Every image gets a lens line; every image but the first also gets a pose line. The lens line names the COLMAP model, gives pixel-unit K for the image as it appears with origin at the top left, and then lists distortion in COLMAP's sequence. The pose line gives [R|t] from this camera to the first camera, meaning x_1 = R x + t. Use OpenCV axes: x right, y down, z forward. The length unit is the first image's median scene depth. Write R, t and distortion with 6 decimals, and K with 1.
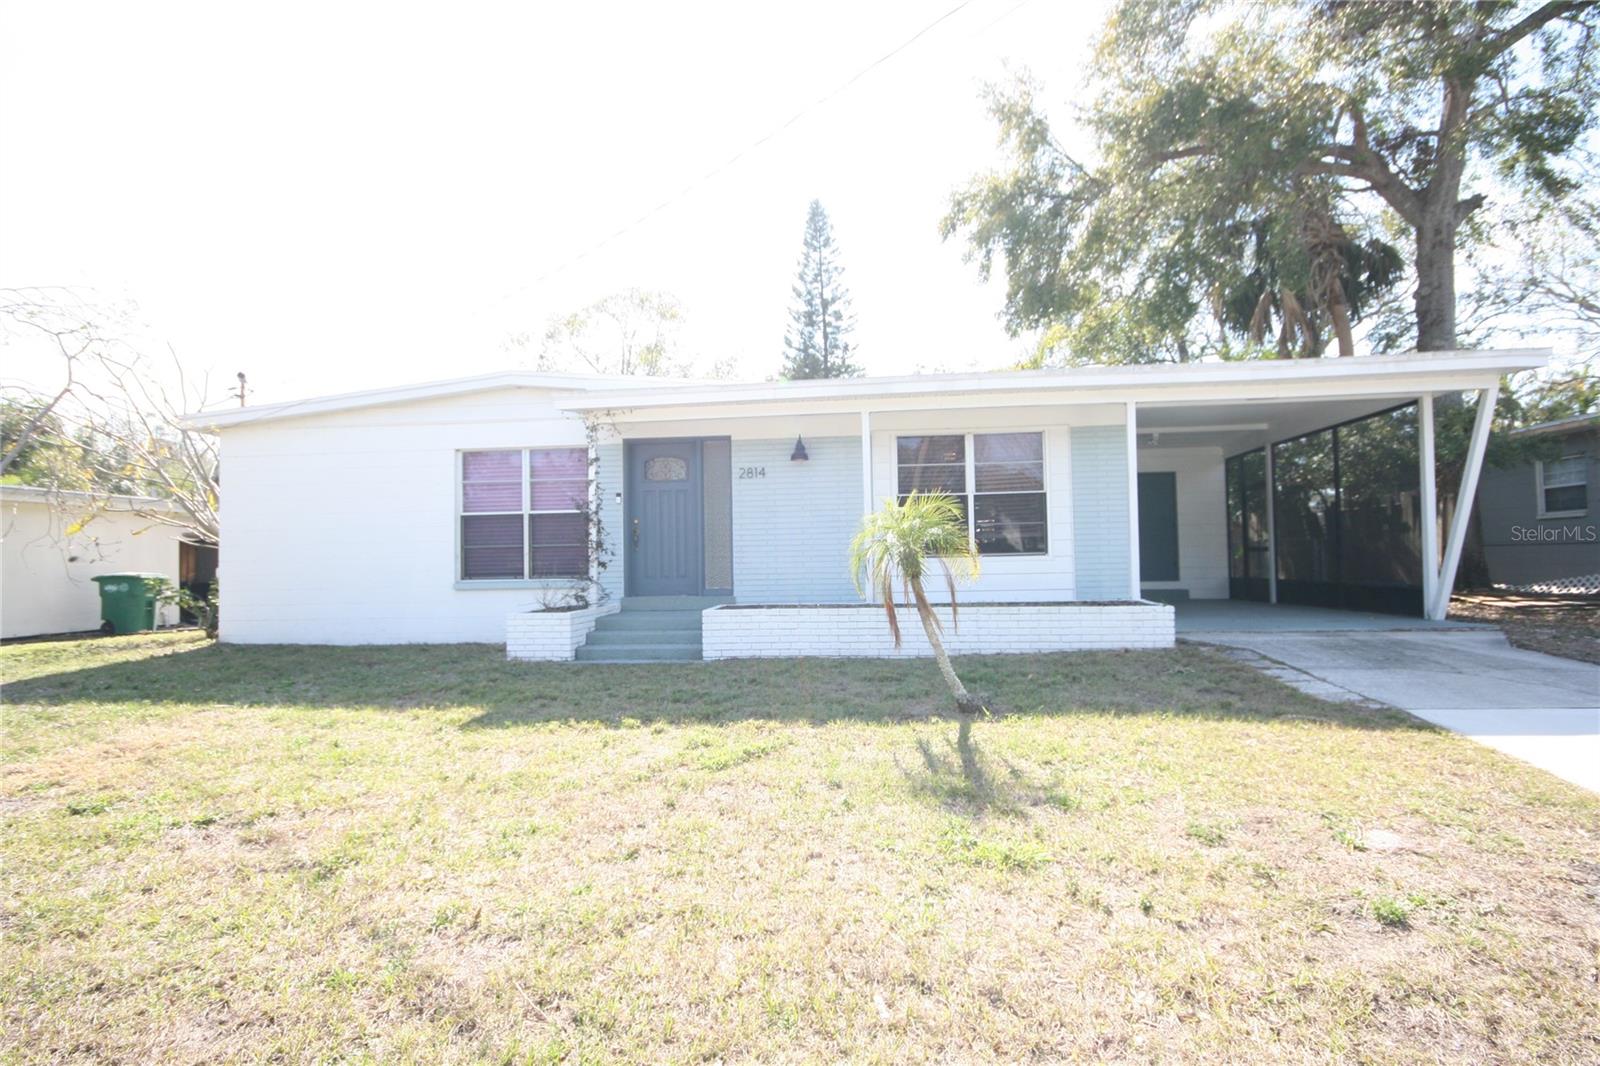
lens RADIAL K [[744.8, 0, 806.9], [0, 744.8, 544.4], [0, 0, 1]] dist [-0.011261, 0.000729]
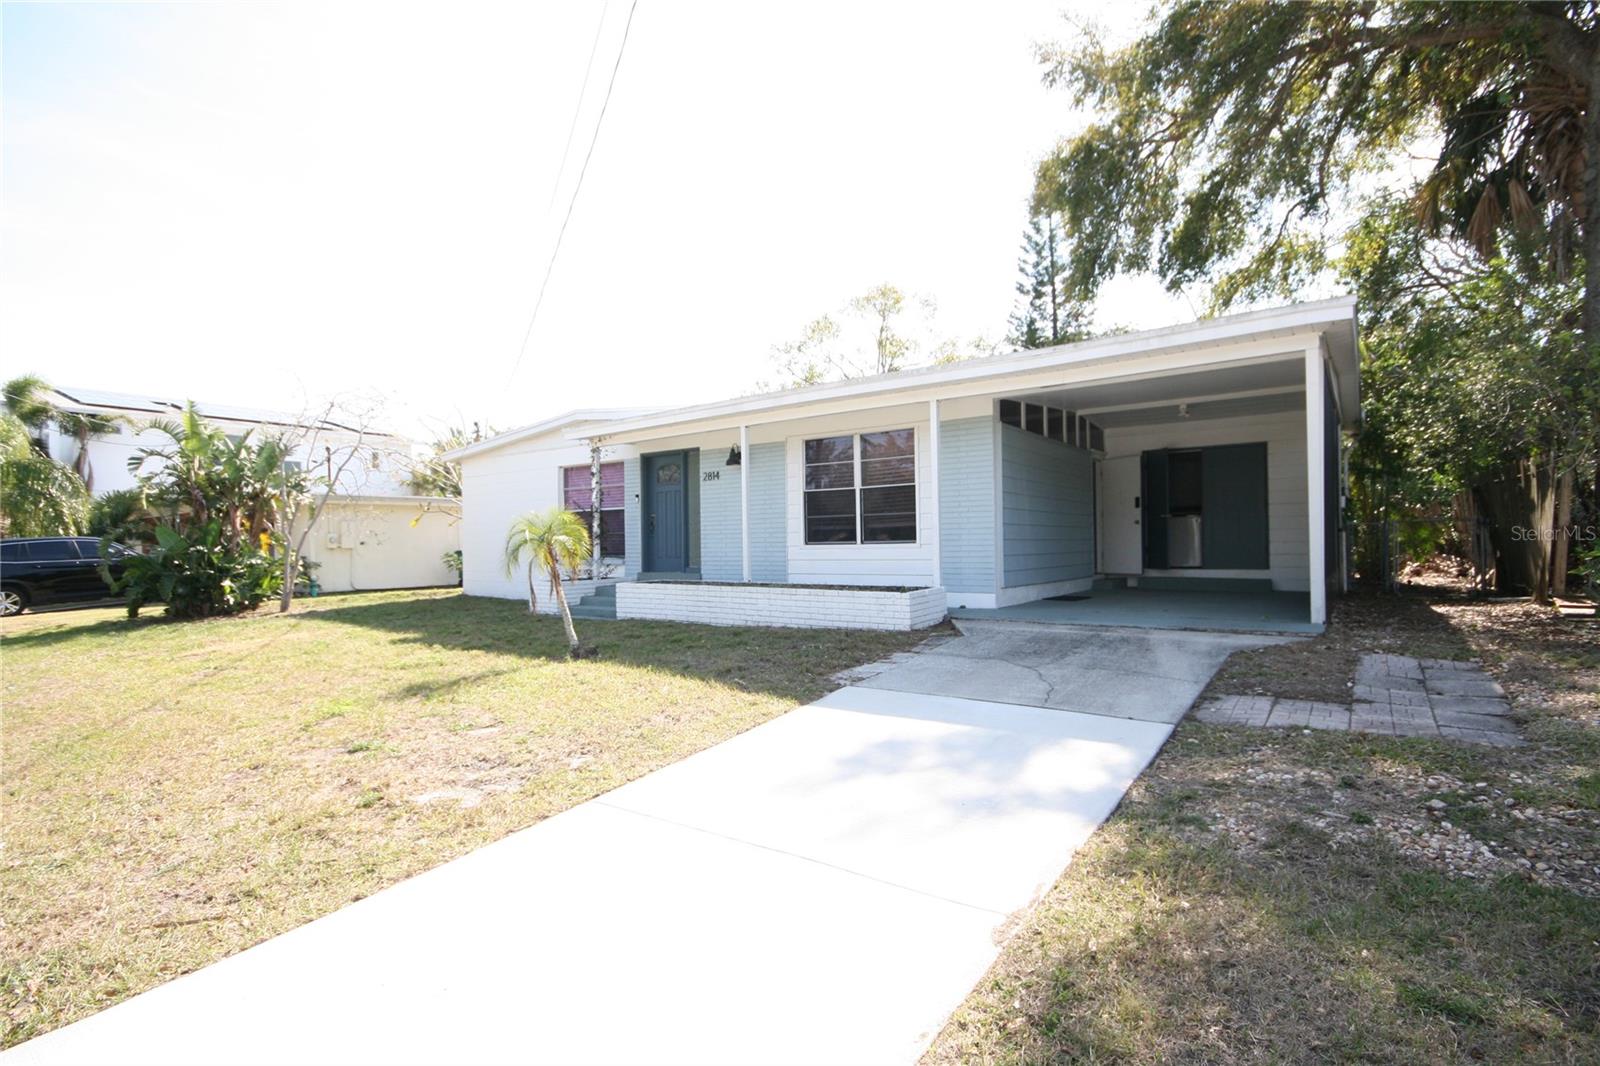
lens RADIAL K [[756.6, 0, 800.0], [0, 756.6, 533.0], [0, 0, 1]] dist [0.000978, 0.000355]
pose [[0.860611, -0.001871, -0.509259, 0.705558], [0.010370, 0.999850, 0.013850, -0.016140], [0.509157, -0.017200, 0.860502, -0.024116]]
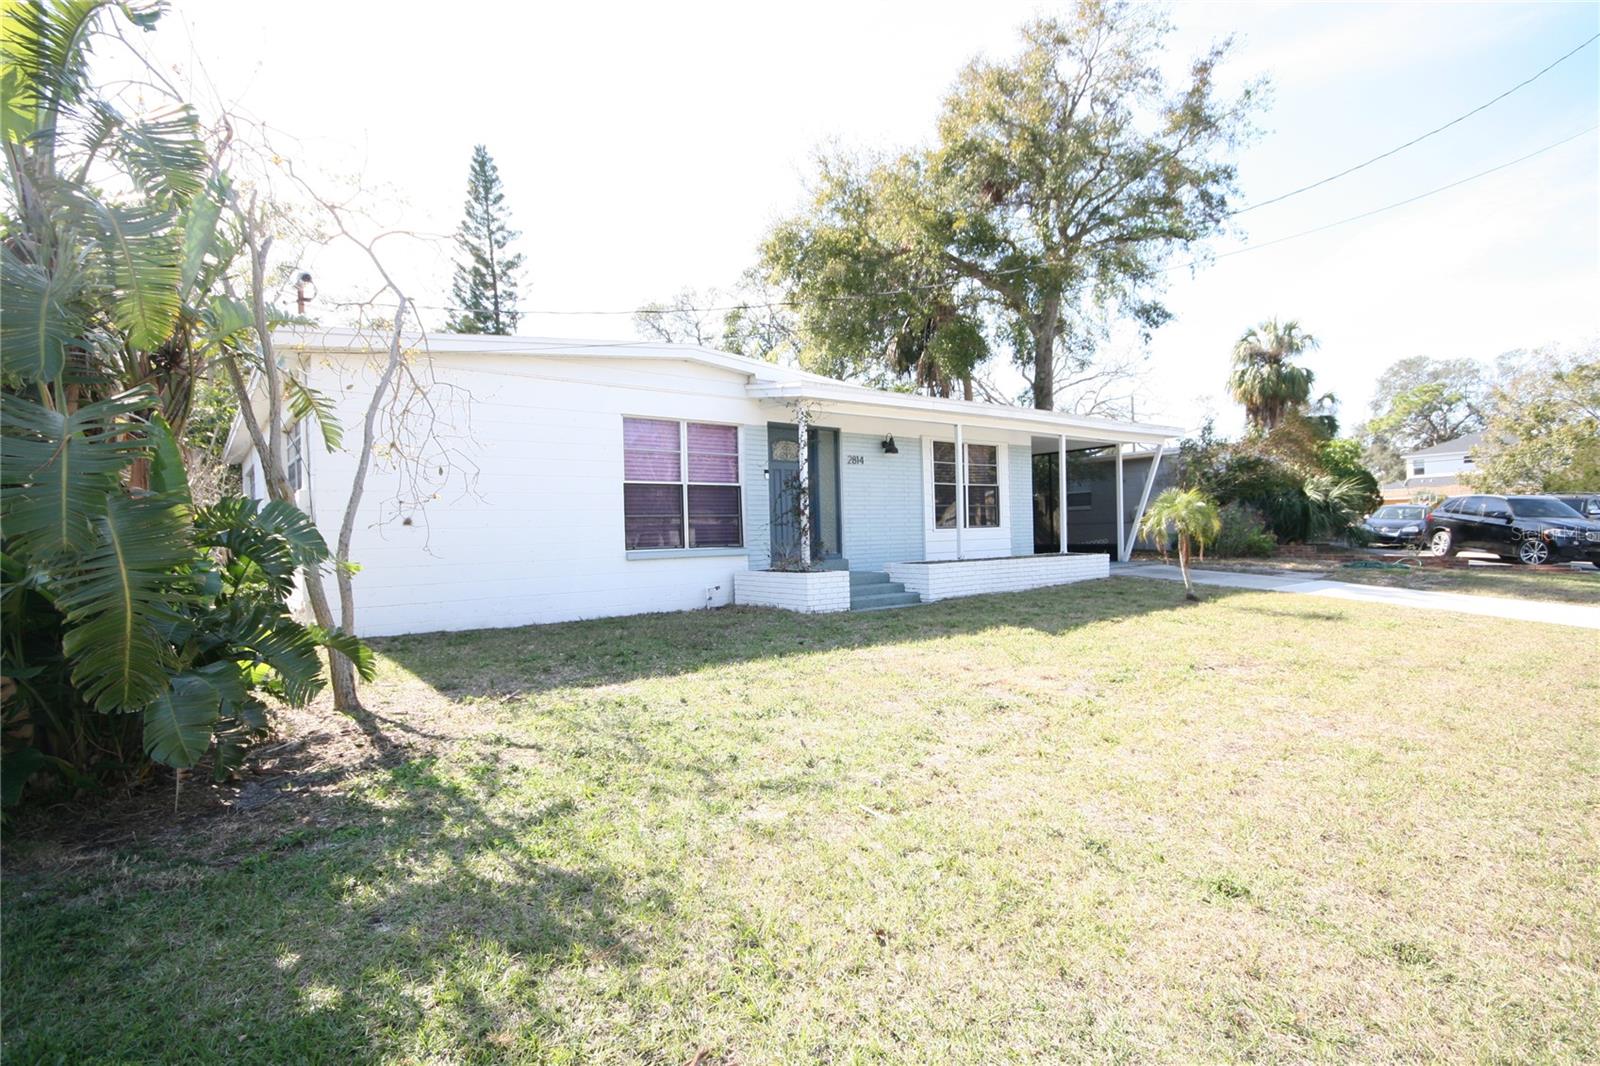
lens RADIAL K [[739.7, 0, 800.8], [0, 739.7, 538.3], [0, 0, 1]] dist [0.011129, -0.013084]
pose [[0.749140, -0.005399, 0.662390, -0.969278], [-0.007616, 0.999830, 0.016764, 0.015850], [-0.662368, -0.017603, 0.748972, 0.125296]]
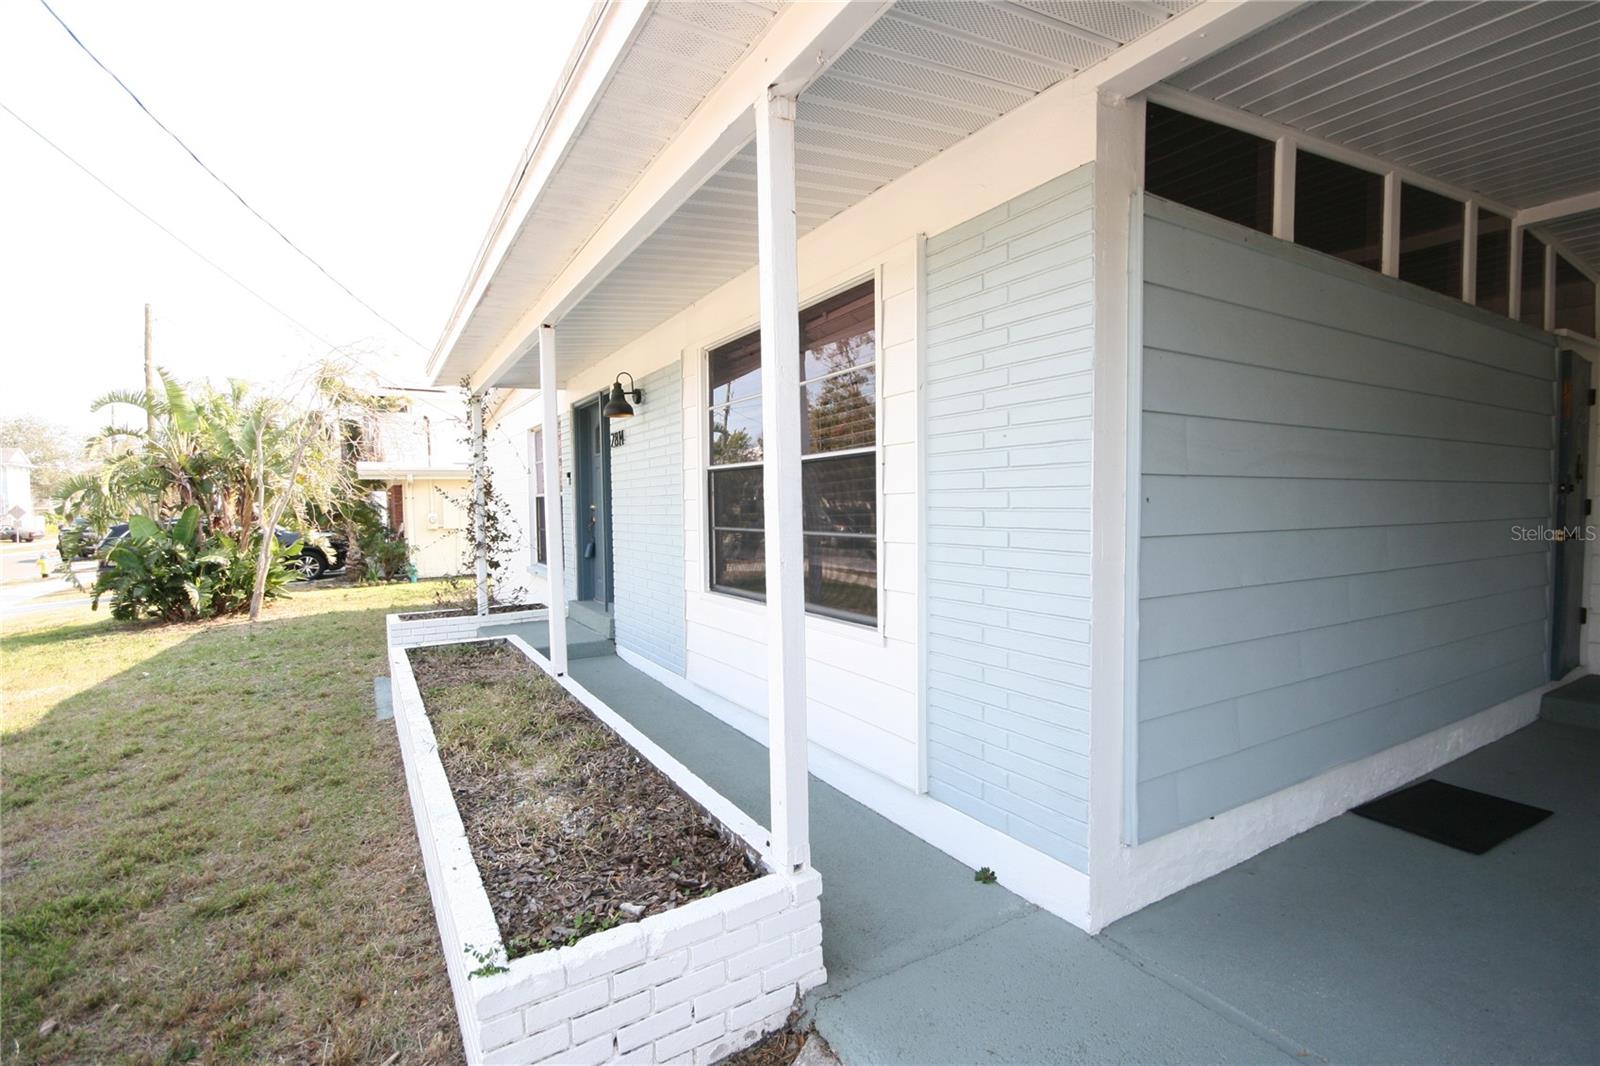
lens RADIAL K [[739.7, 0, 800.8], [0, 739.7, 538.3], [0, 0, 1]] dist [0.011129, -0.013084]
pose [[0.597507, 0.048014, -0.800425, 0.558130], [0.018211, 0.997136, 0.073408, -0.053364], [0.801657, -0.058438, 0.594921, 0.731997]]
